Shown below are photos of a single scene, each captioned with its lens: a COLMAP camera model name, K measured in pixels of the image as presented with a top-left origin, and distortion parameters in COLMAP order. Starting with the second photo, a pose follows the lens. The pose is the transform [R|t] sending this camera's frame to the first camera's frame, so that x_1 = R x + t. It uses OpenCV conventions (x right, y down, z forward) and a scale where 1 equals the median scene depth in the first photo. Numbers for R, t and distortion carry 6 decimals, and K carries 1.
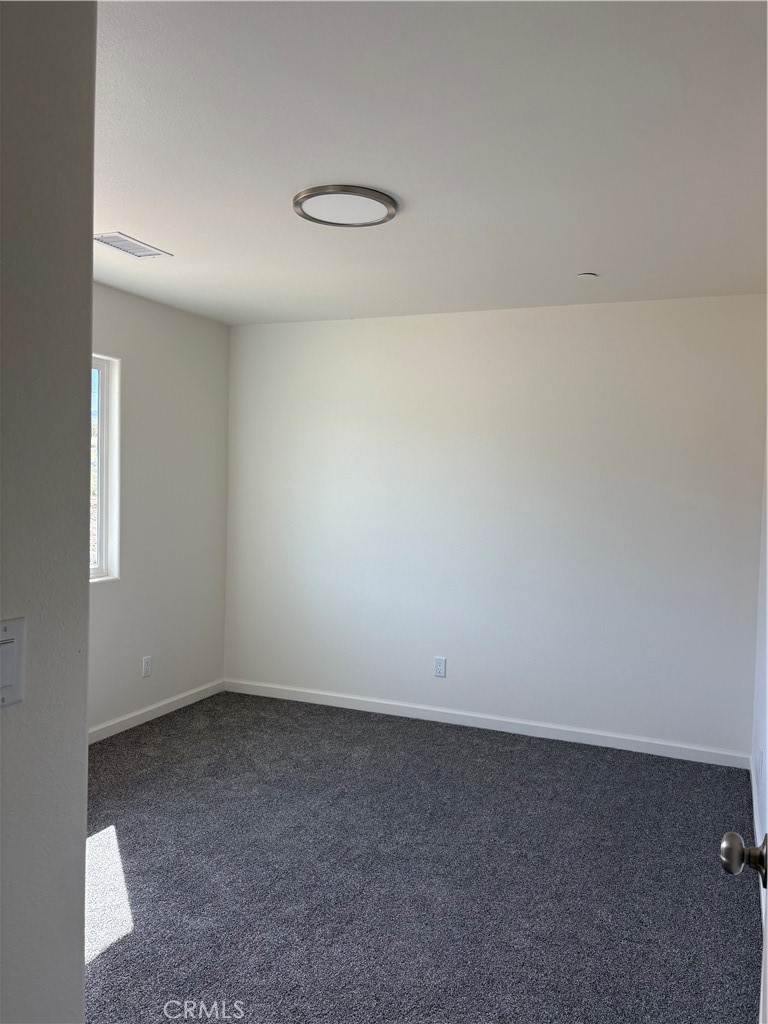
lens RADIAL K [[776.0, 0, 378.4], [0, 776.0, 508.6], [0, 0, 1]] dist [0.017079, -0.005299]
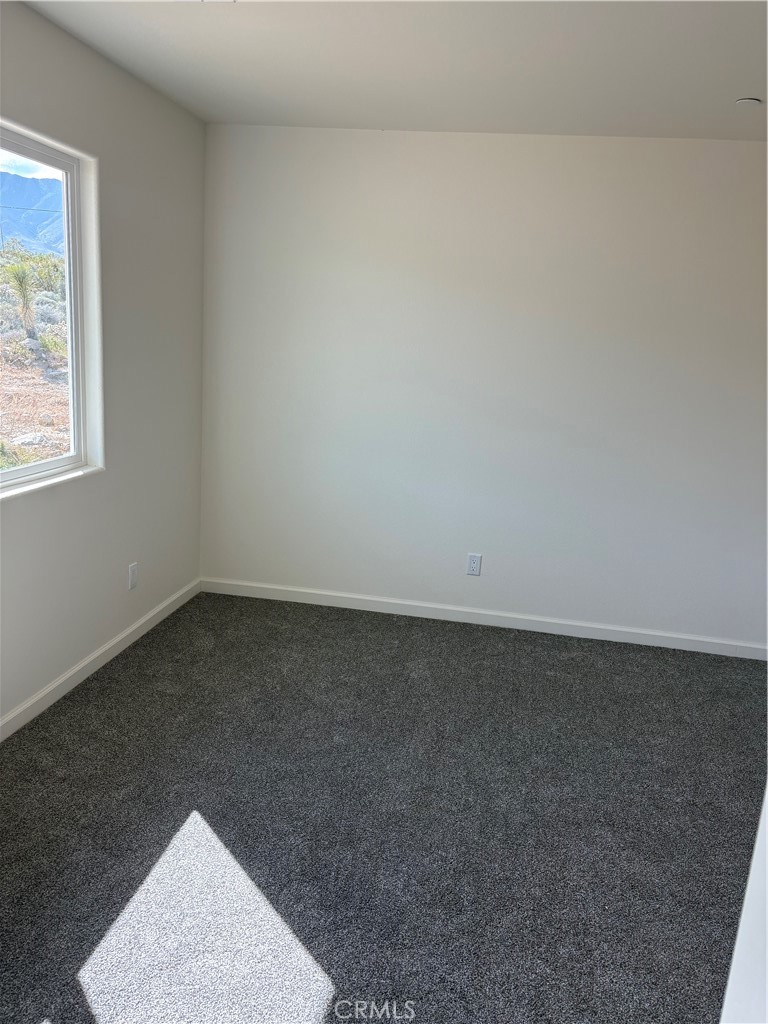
lens RADIAL K [[776.0, 0, 384.9], [0, 776.0, 511.1], [0, 0, 1]] dist [0.017079, -0.005299]
pose [[0.971172, -0.012972, 0.238025, -0.238425], [-0.036276, 0.978846, 0.201356, -0.031424], [-0.235602, -0.204186, 0.950158, 0.200961]]
